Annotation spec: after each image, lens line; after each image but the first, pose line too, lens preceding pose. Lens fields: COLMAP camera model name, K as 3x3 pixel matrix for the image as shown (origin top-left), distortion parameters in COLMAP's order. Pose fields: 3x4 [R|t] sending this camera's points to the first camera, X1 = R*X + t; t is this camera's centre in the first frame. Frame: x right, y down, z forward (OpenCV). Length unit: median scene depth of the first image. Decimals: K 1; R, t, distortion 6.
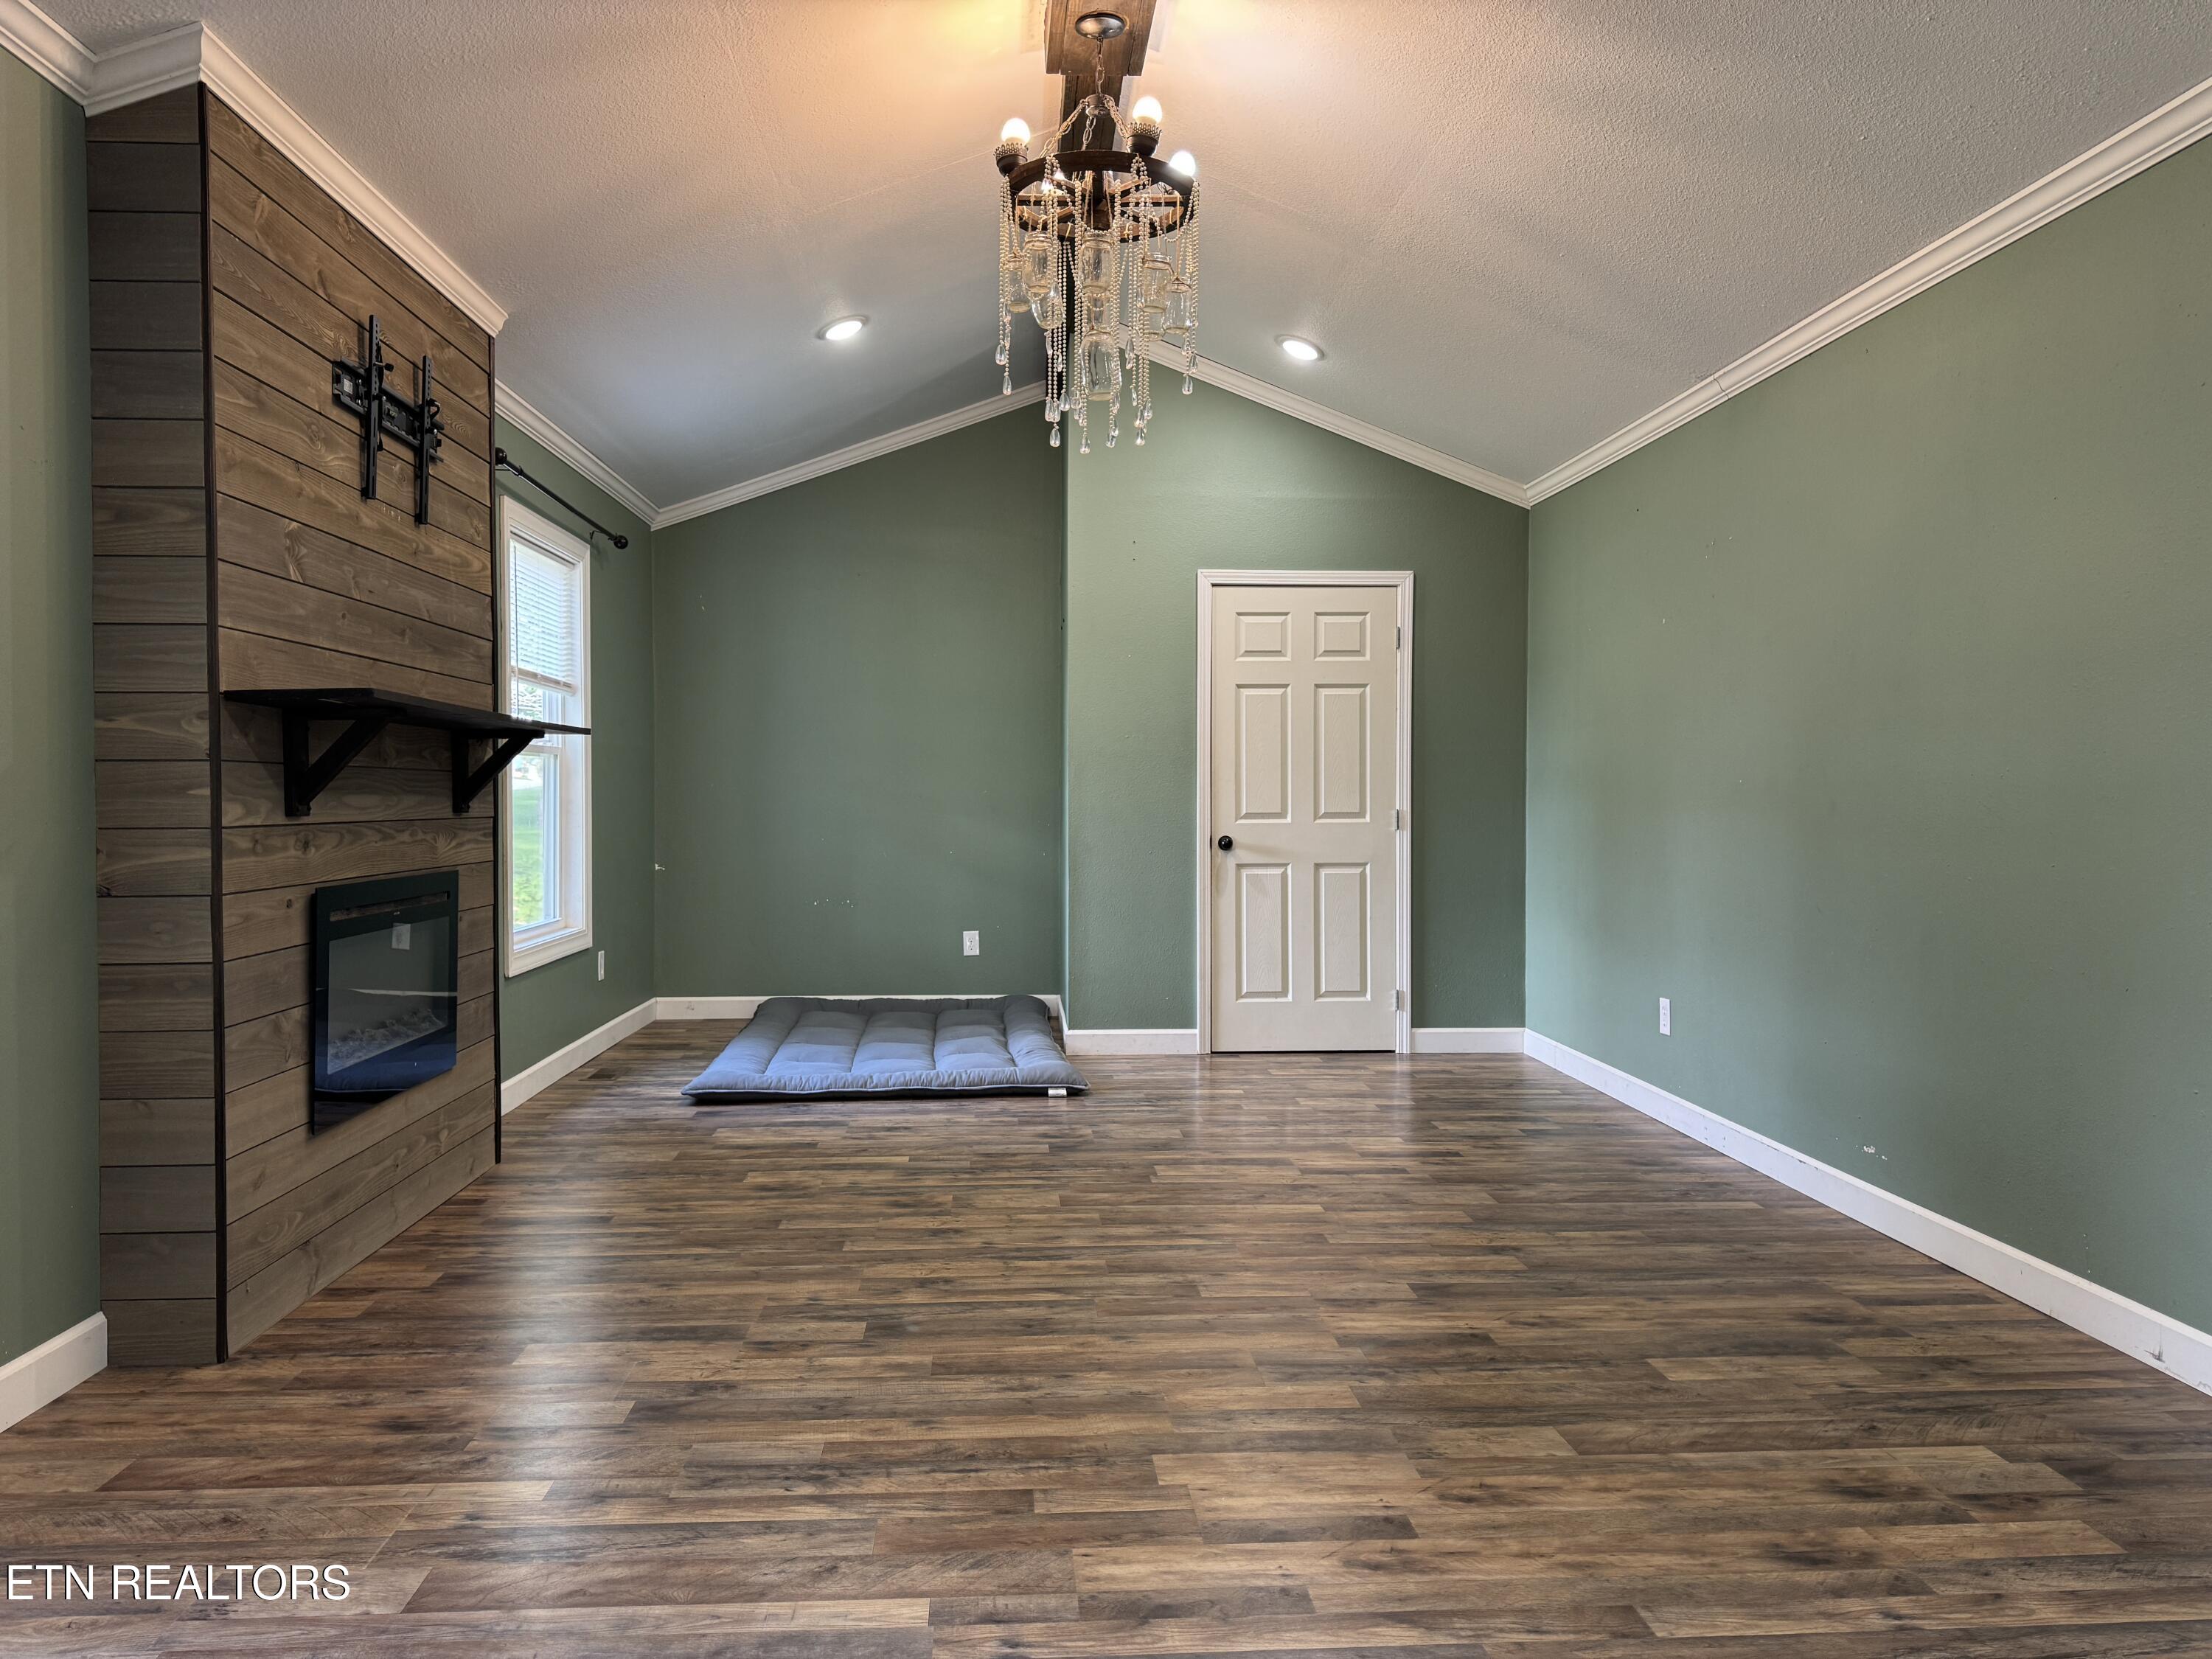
lens RADIAL K [[1567.8, 0, 1106.0], [0, 1567.8, 829.5], [0, 0, 1]] dist [0.048853, -0.038434]
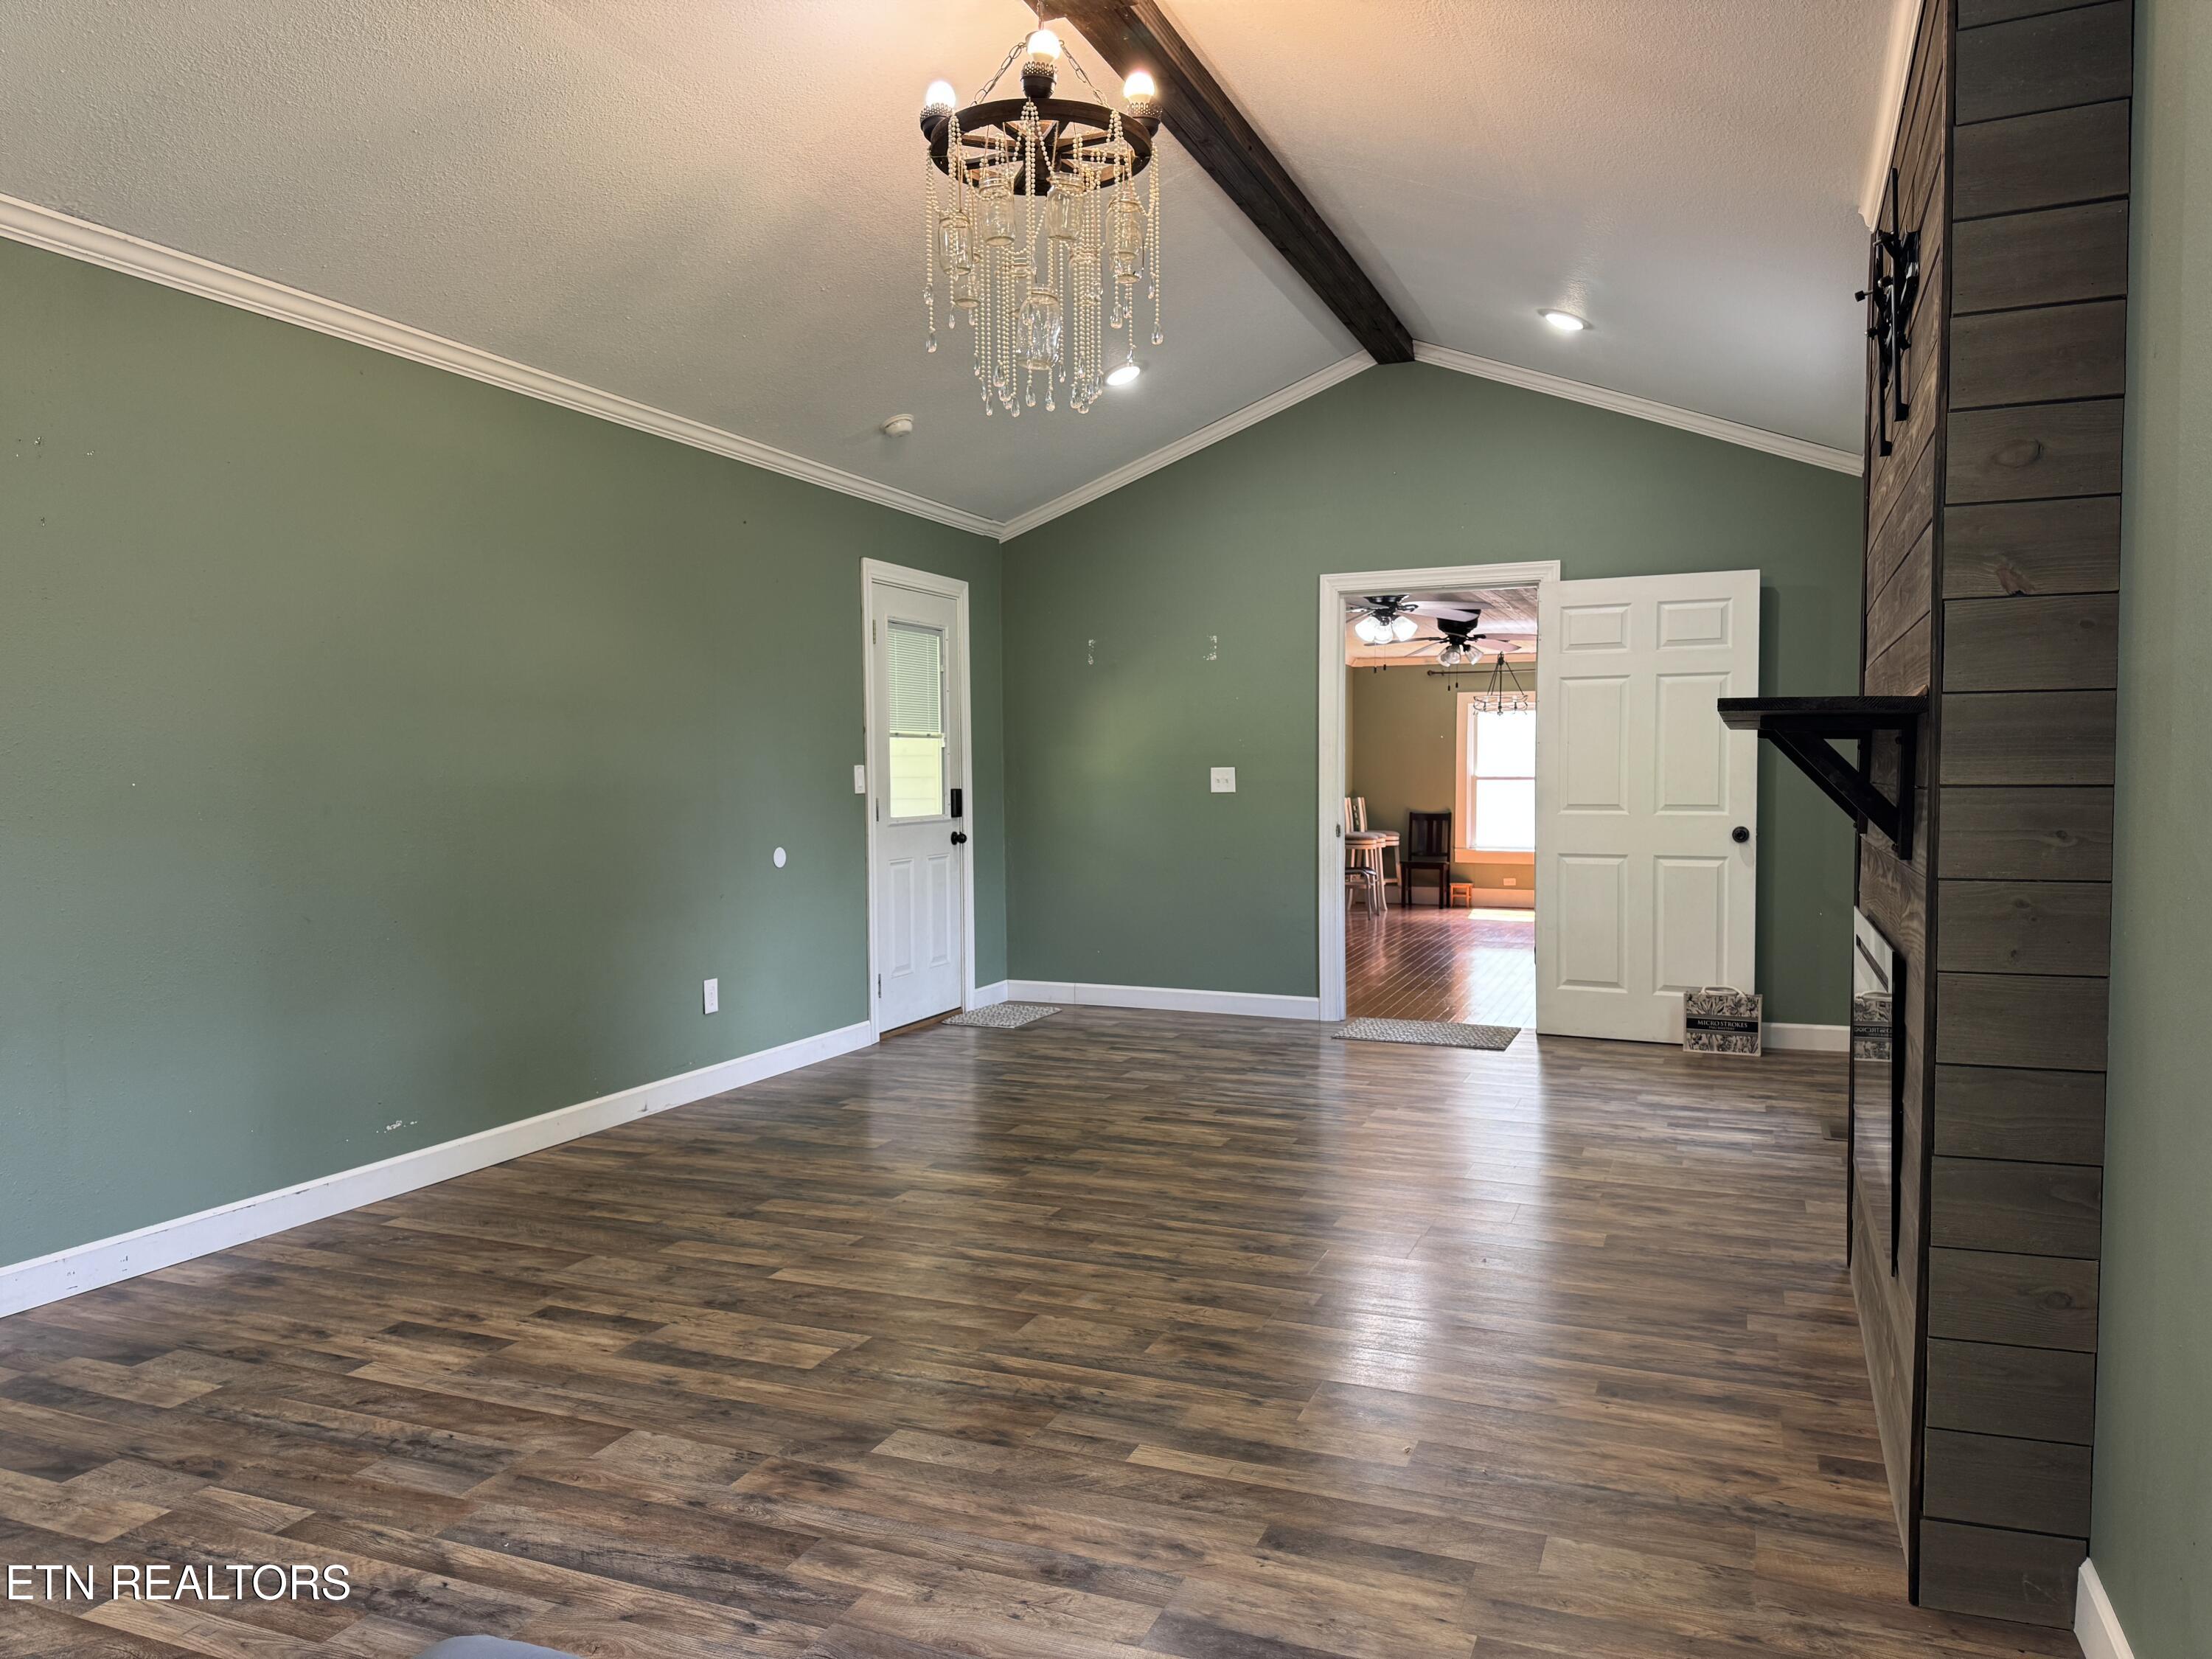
lens RADIAL K [[1567.8, 0, 1106.0], [0, 1567.8, 829.5], [0, 0, 1]] dist [0.048853, -0.038434]
pose [[-0.900270, -0.019793, 0.434882, -0.479073], [0.008303, 0.998003, 0.062611, -0.072485], [-0.435253, 0.059977, -0.898308, 1.986777]]
